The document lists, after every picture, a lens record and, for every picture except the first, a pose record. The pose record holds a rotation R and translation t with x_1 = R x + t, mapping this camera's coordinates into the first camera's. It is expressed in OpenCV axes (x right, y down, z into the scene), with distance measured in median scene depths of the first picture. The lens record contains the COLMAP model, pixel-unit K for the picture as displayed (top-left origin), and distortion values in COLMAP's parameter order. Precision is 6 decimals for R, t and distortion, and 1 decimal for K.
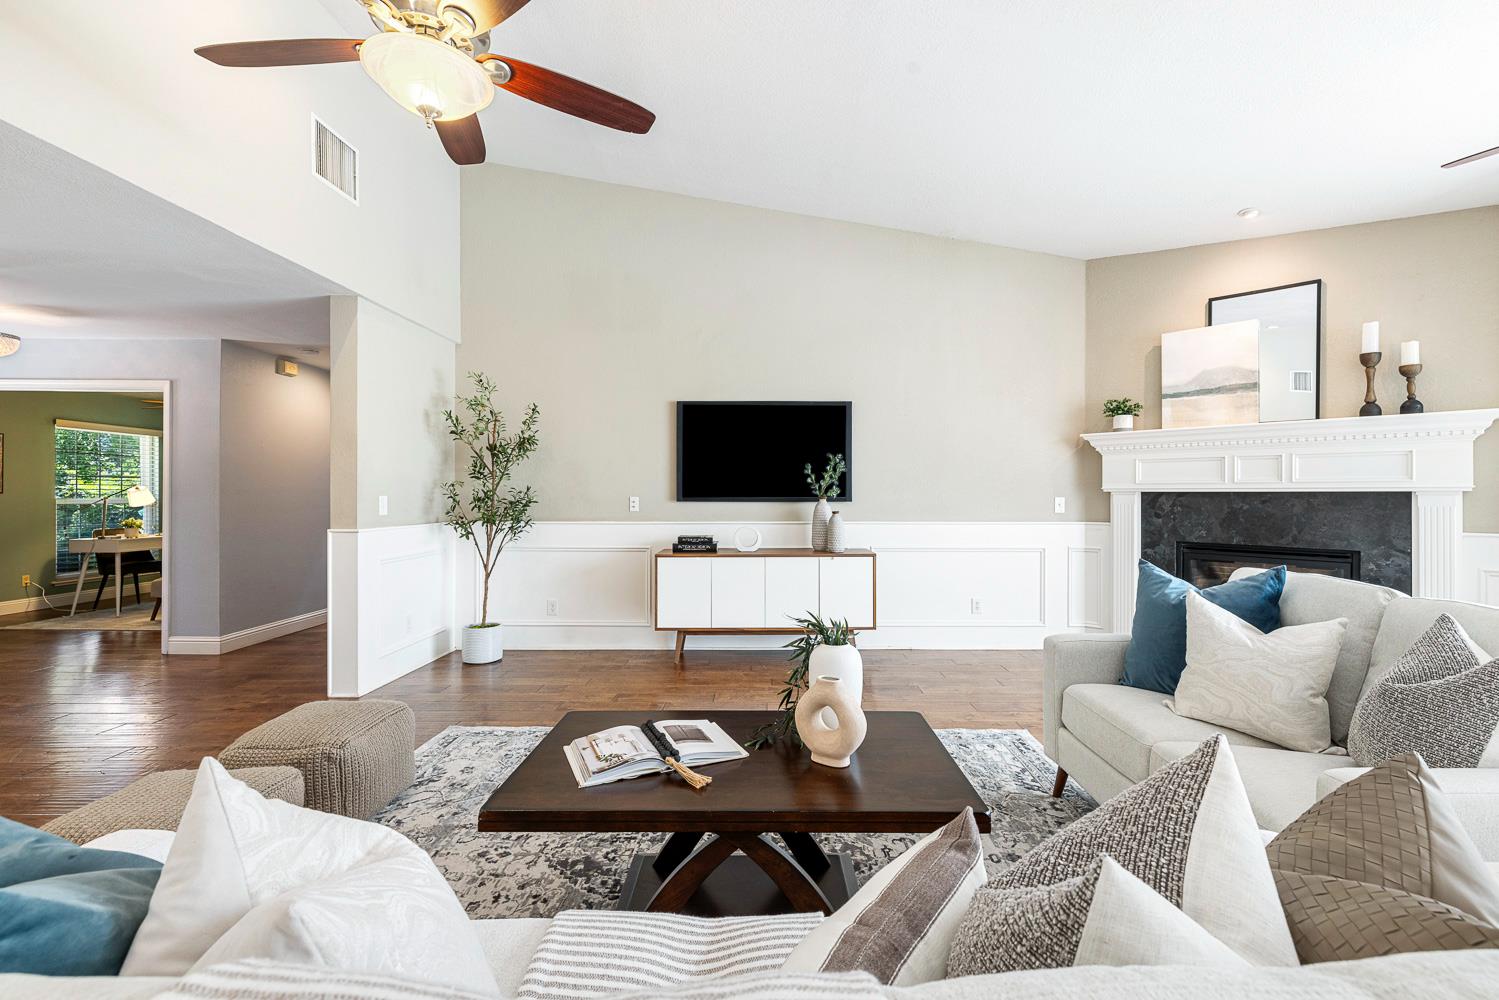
lens RADIAL K [[645.5, 0, 777.7], [0, 645.5, 496.9], [0, 0, 1]] dist [0.003181, 0.000477]
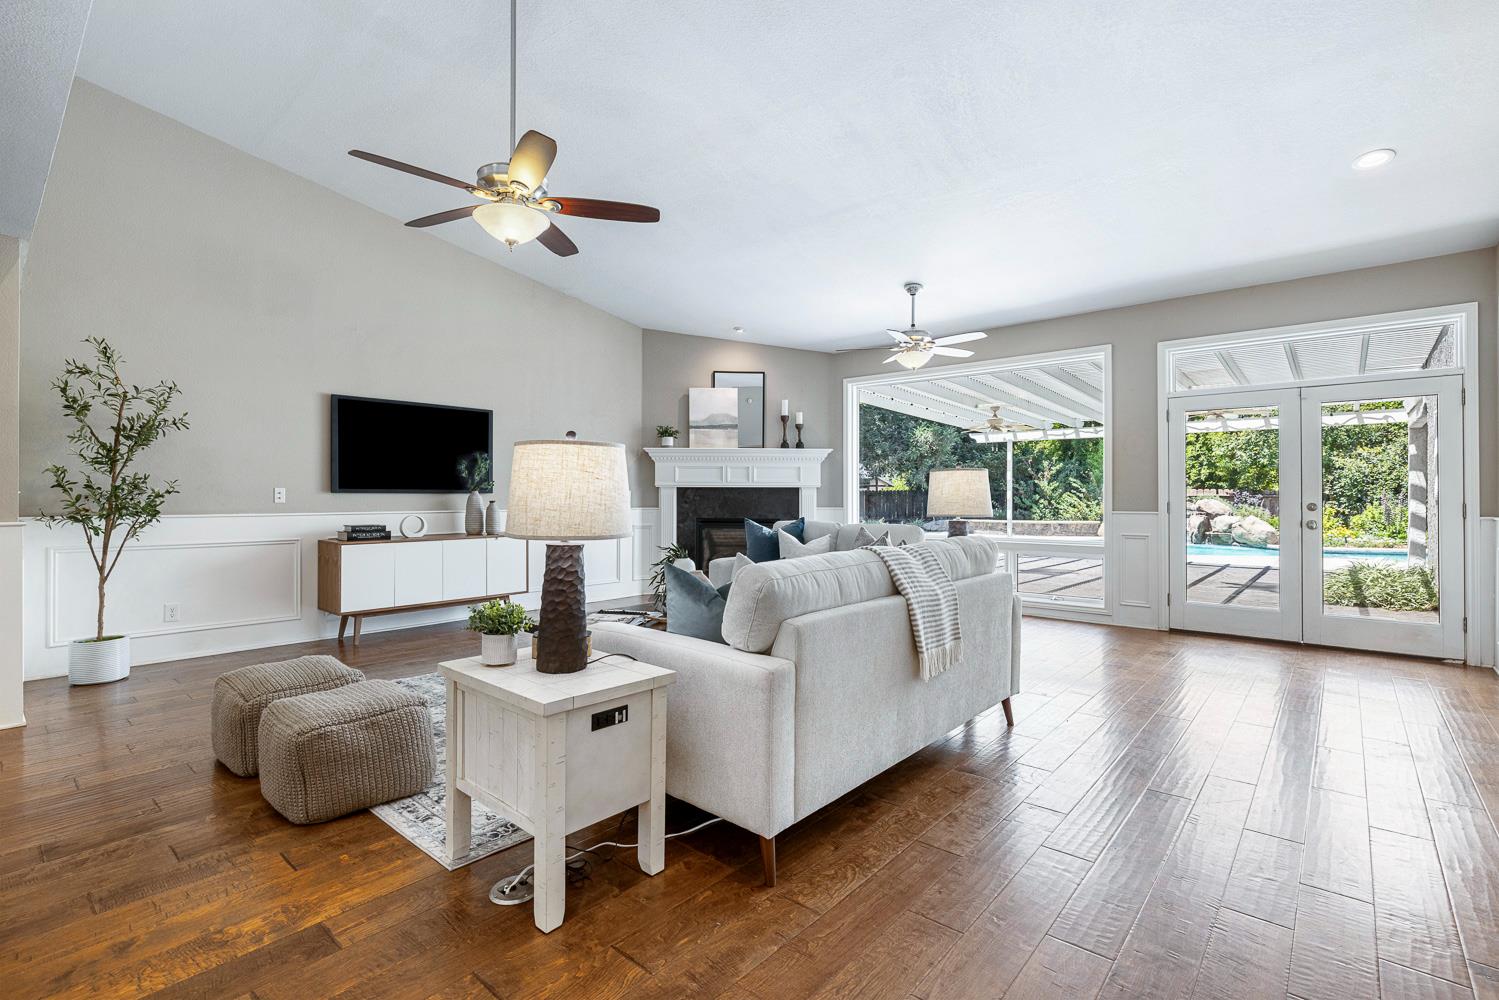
lens RADIAL K [[670.2, 0, 749.5], [0, 670.2, 500.0], [0, 0, 1]] dist [-0.000023, 0.000058]
pose [[0.663204, -0.005385, 0.748419, -0.541737], [0.002043, 0.999983, 0.005386, 0.015290], [-0.748436, -0.002043, 0.663204, -0.205403]]
